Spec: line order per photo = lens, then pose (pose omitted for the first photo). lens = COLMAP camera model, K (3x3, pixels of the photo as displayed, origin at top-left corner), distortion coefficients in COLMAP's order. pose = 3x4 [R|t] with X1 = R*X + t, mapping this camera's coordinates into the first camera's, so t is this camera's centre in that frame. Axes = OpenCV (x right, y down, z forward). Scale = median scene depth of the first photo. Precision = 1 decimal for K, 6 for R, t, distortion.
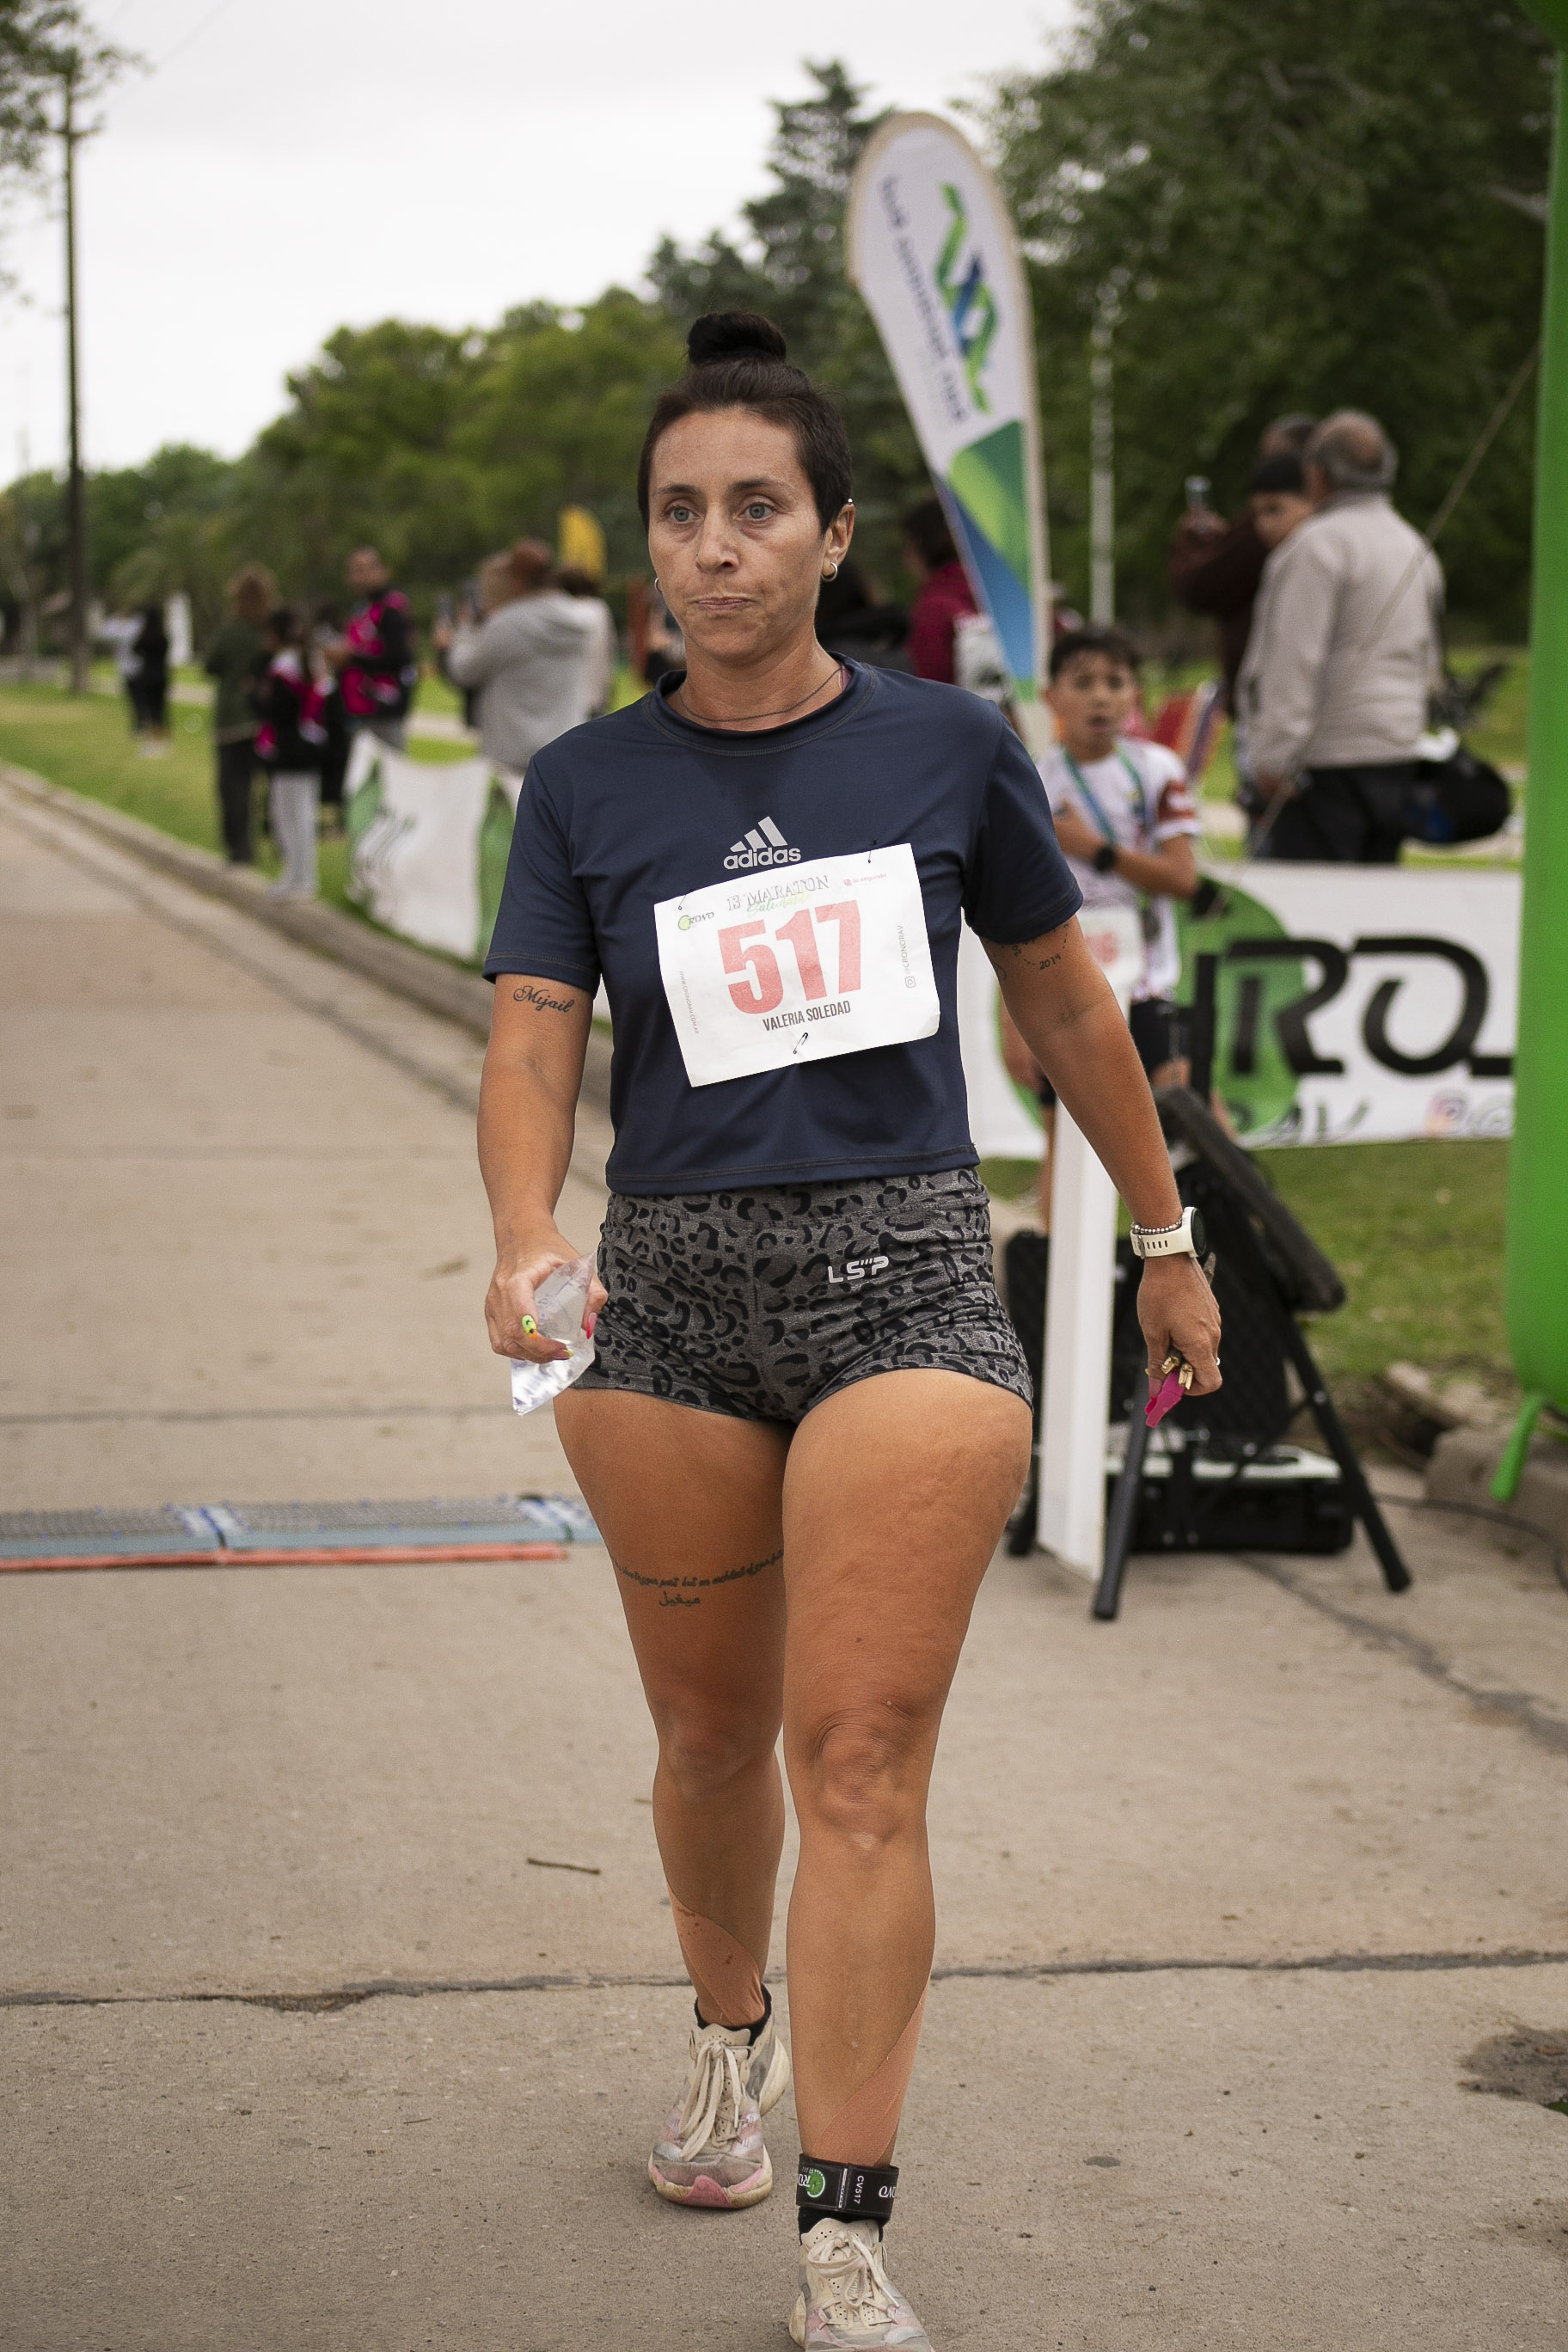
lens RADIAL K [[5345.0, 0, 784.0], [0, 5345.0, 1176.0], [0, 0, 1]] dist [-0.069745, 0.818877]
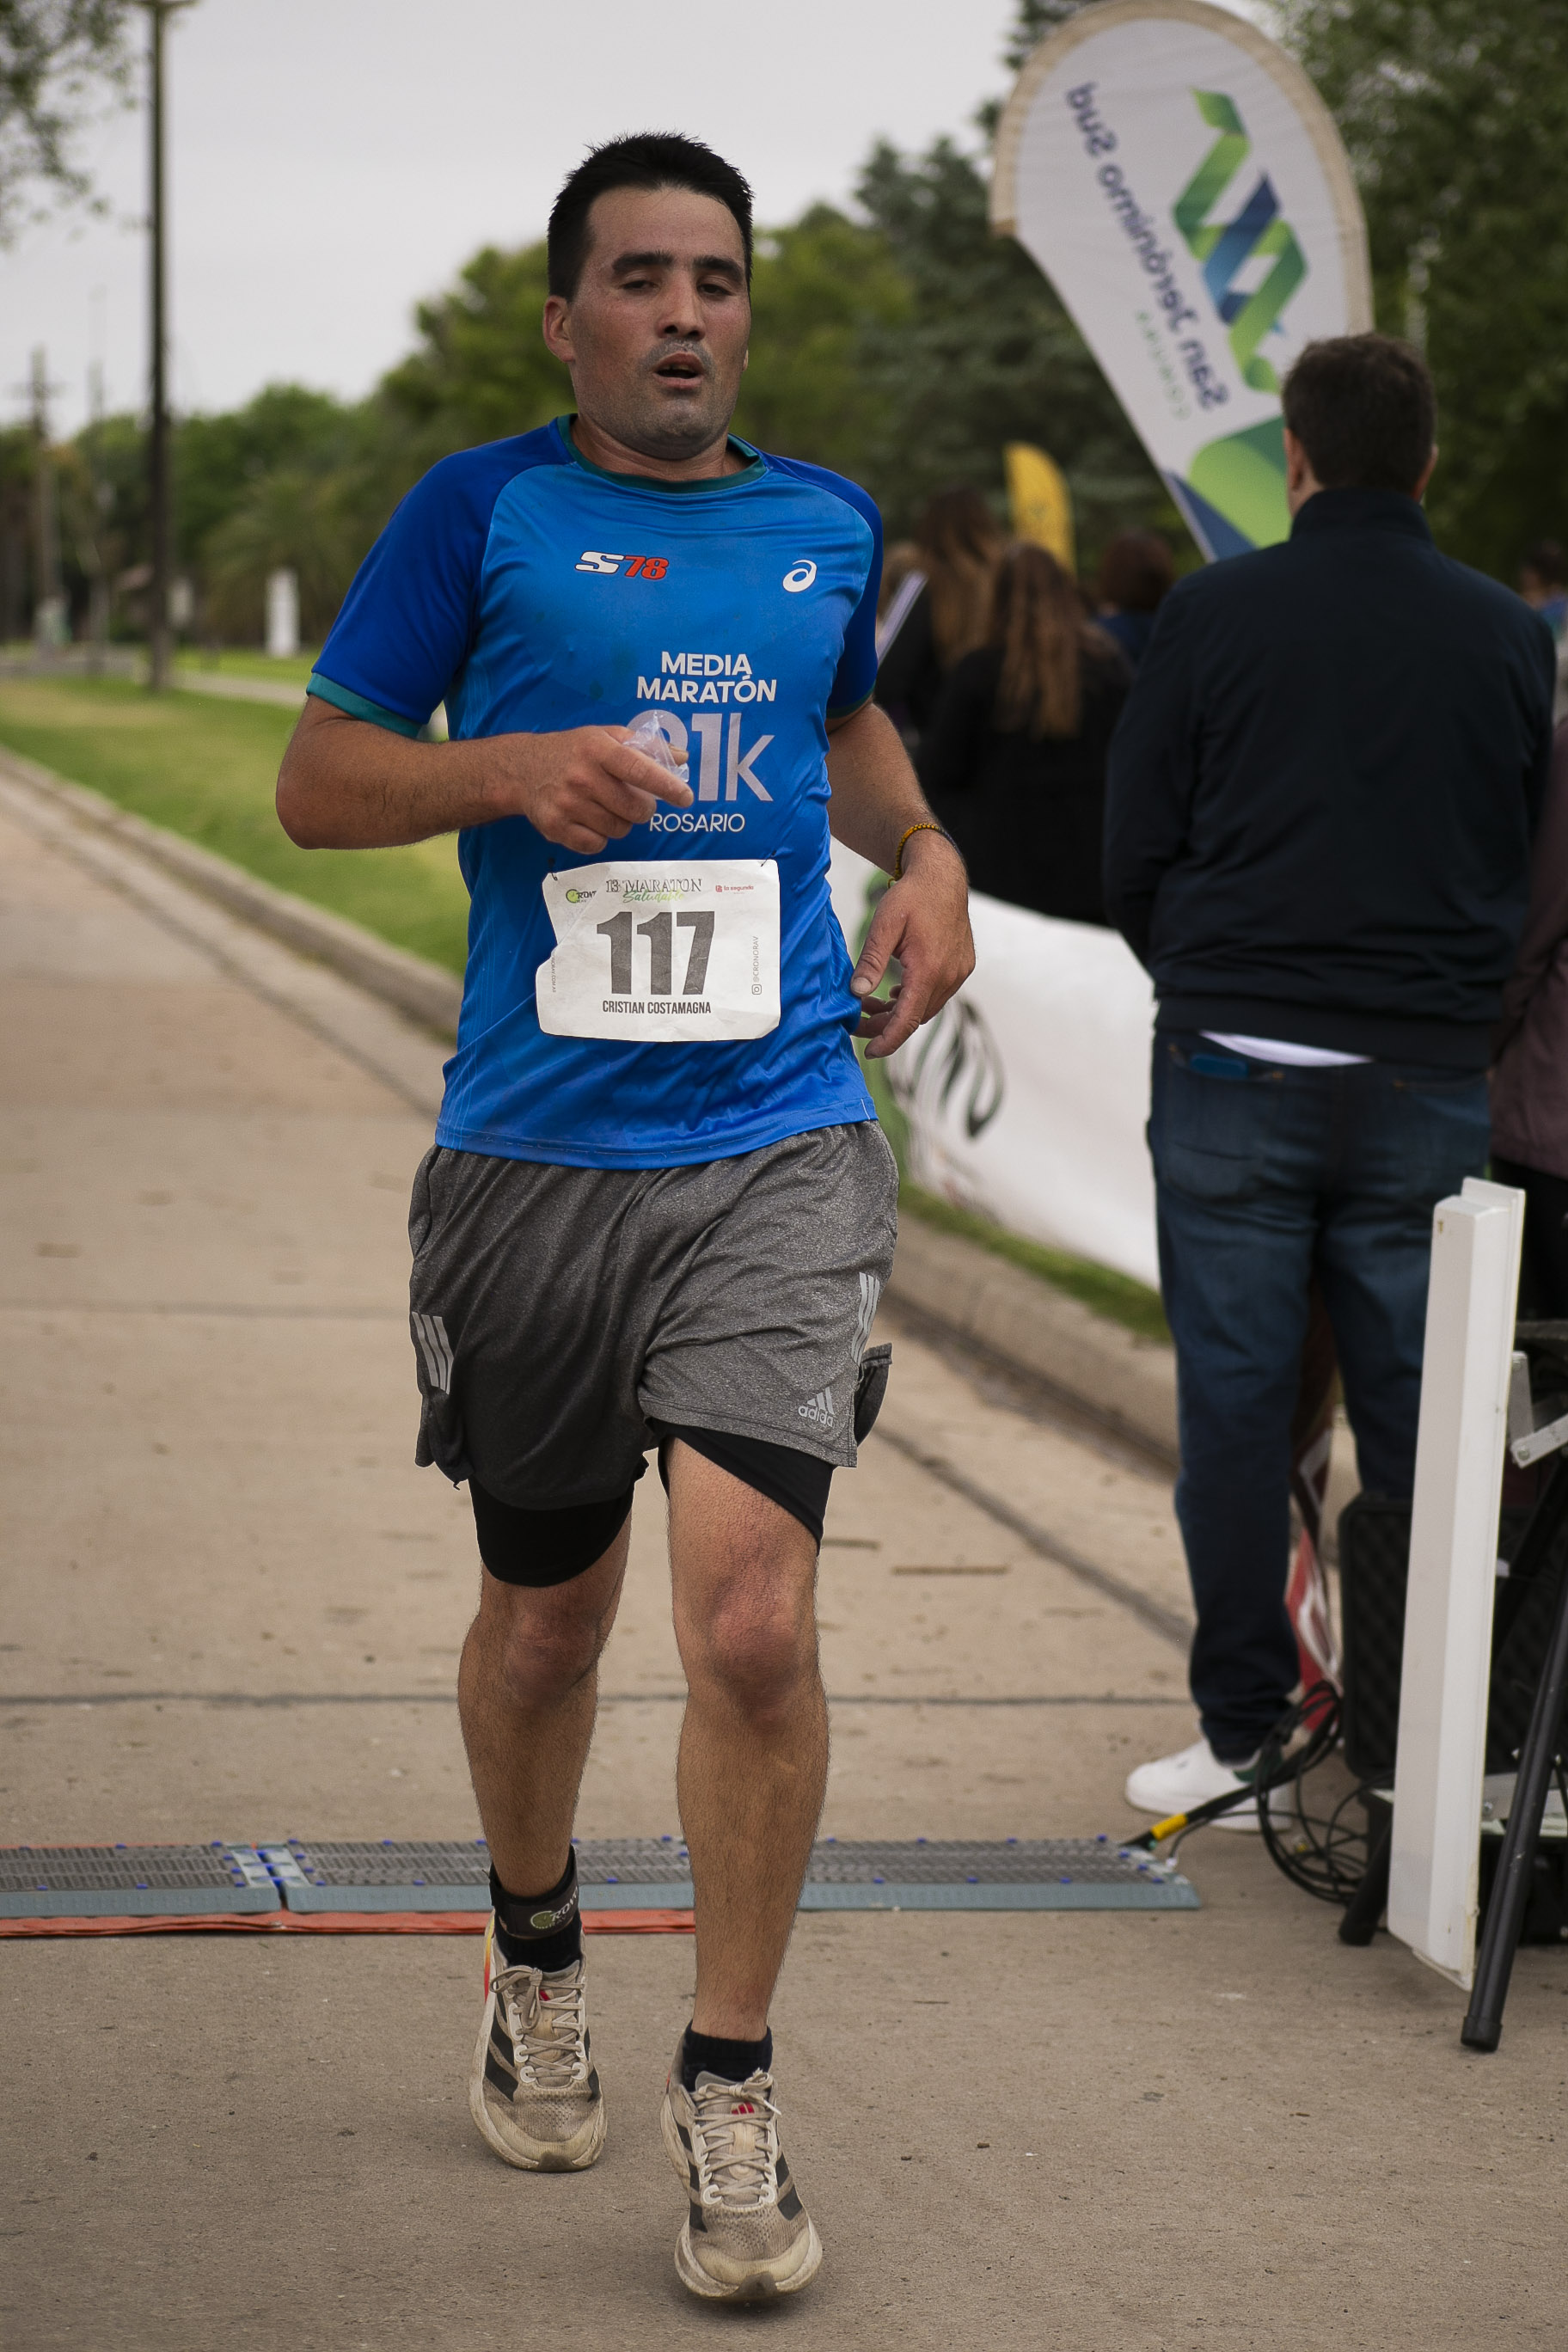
lens RADIAL K [[6406.0, 0, 784.0], [0, 6406.0, 1176.0], [0, 0, 1]] dist [0.163322, 1.547426]
pose [[0.999224, 0.021058, -0.033293, -0.005247], [-0.021573, 0.999652, -0.015188, -0.013231], [0.032962, 0.015895, 0.999330, 0.071171]]
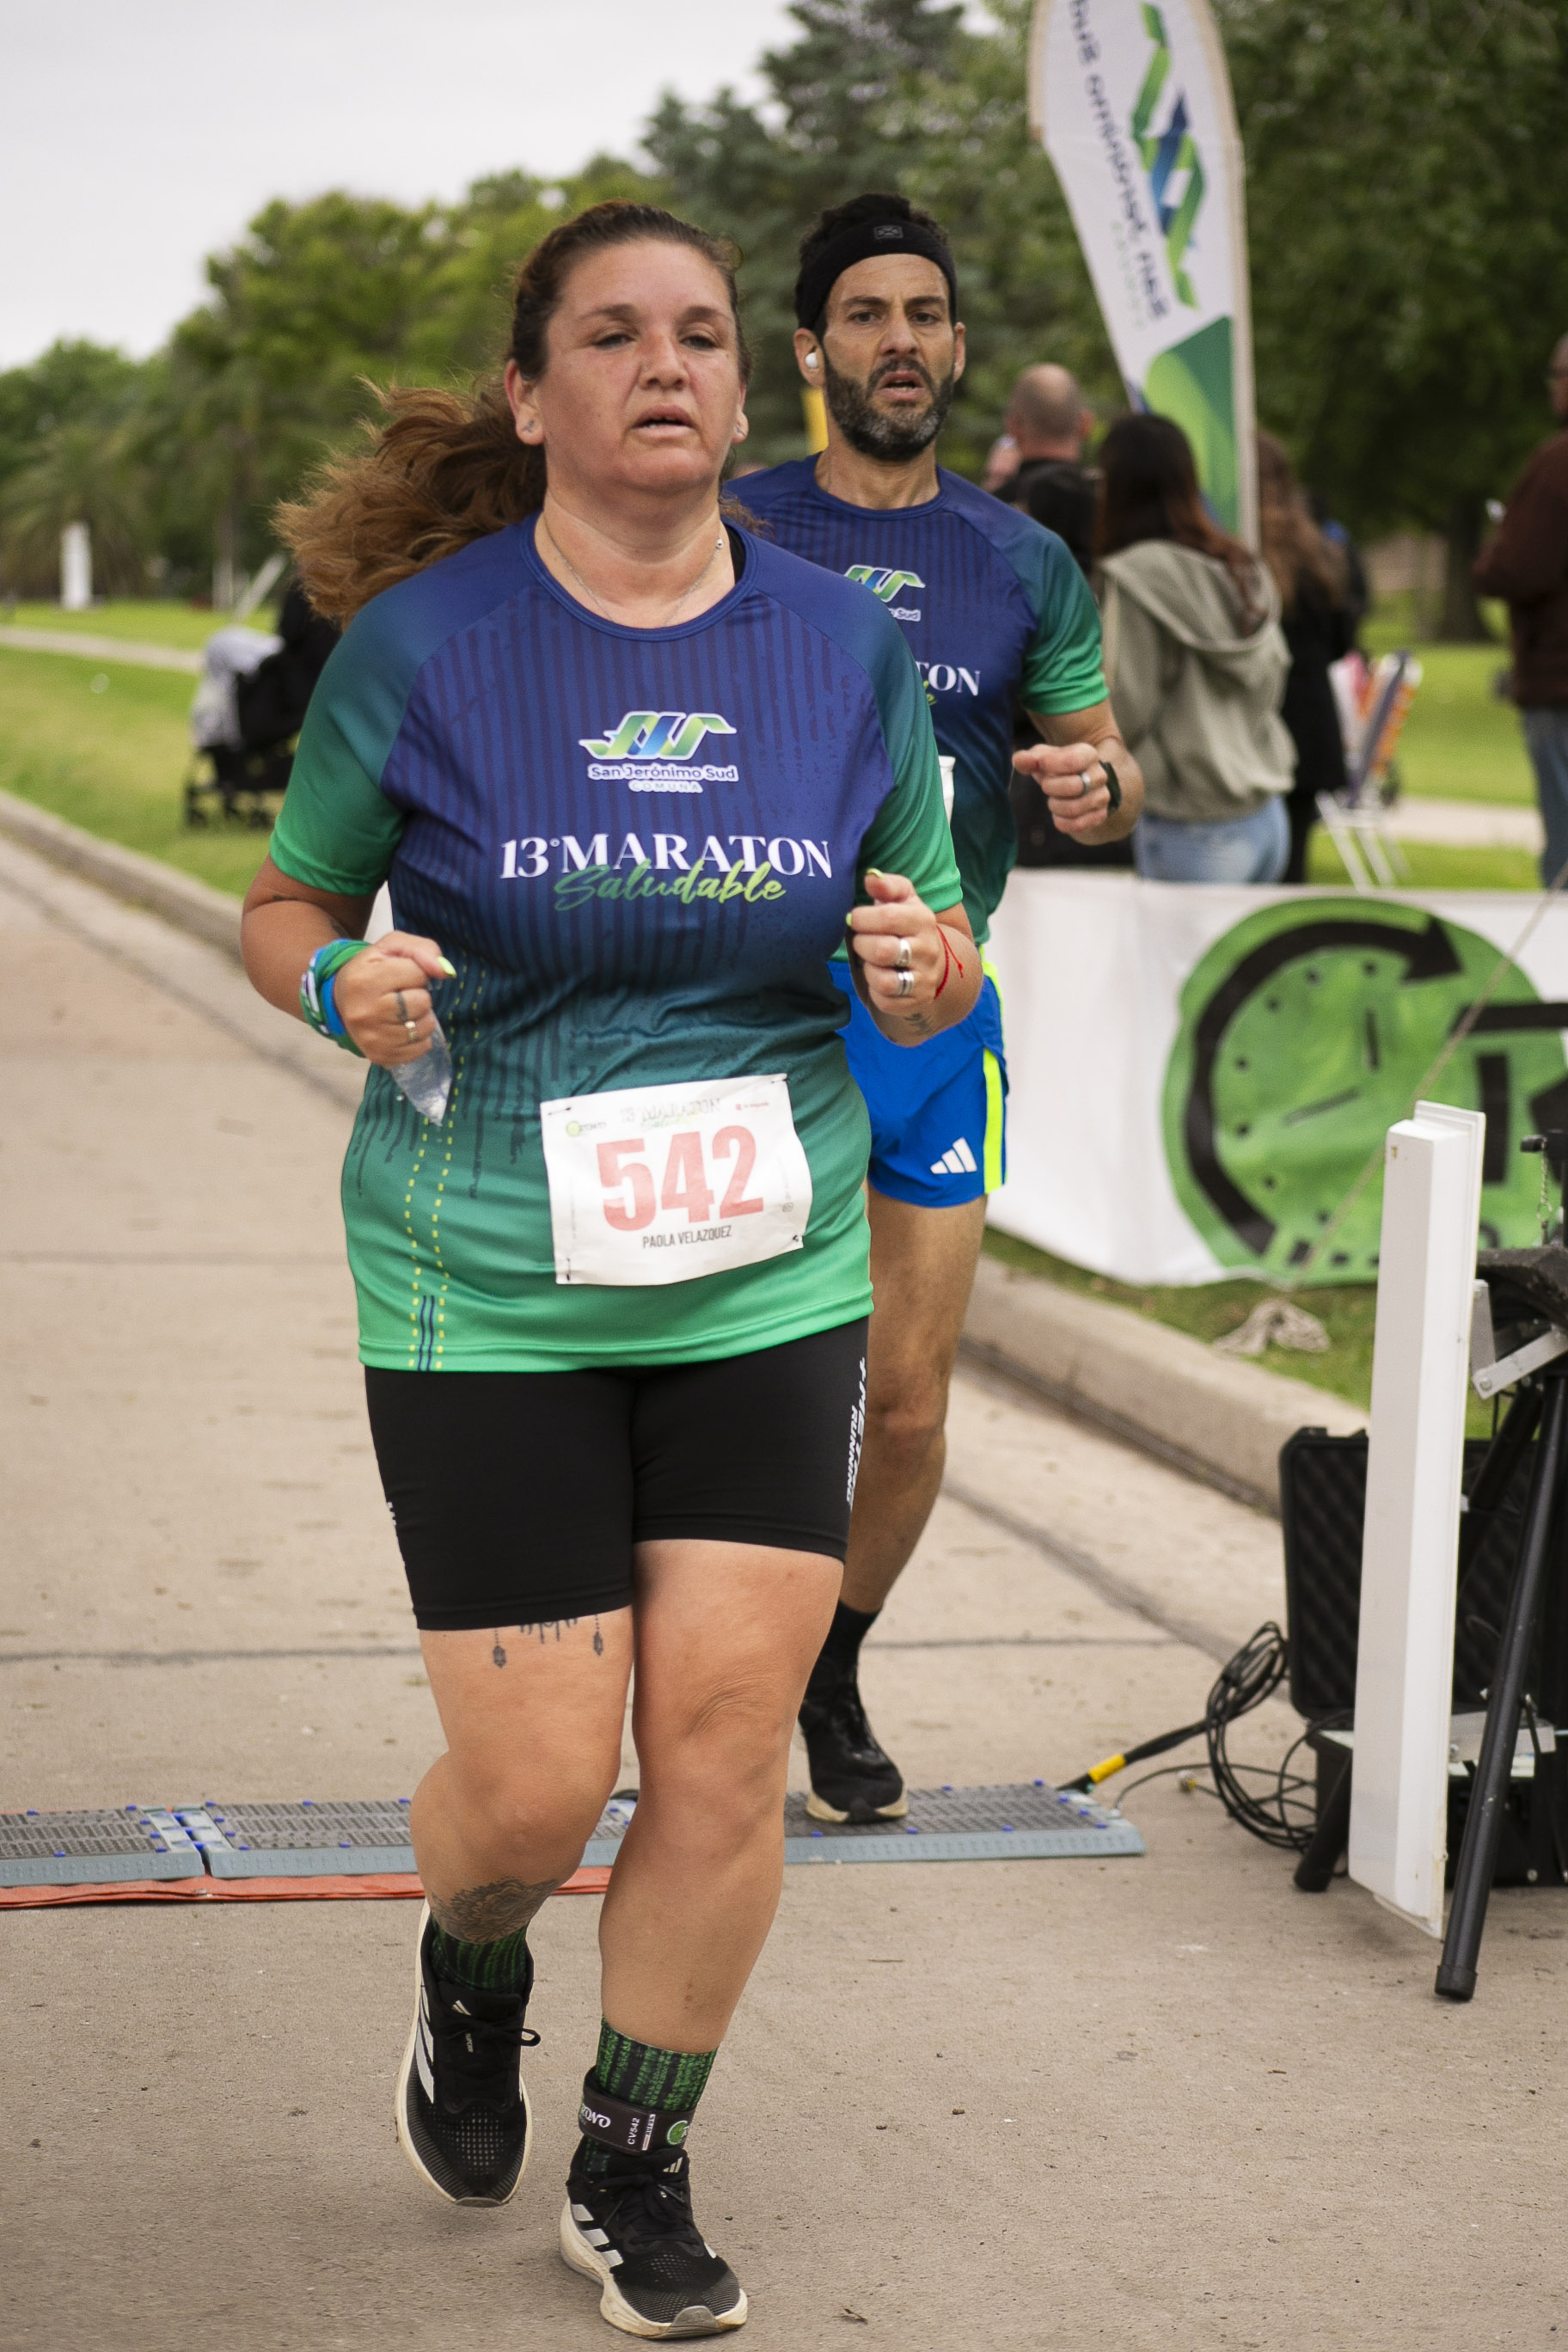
lens RADIAL K [[6297.8, 0, 779.1], [0, 6297.8, 1148.0], [0, 0, 1]] dist [0.145750, 1.281445]
pose [[0.999980, 0.006344, -0.000140, -0.019155], [-0.006345, 0.999925, -0.010511, -0.012976], [0.000073, 0.010512, 0.999945, 0.099121]]
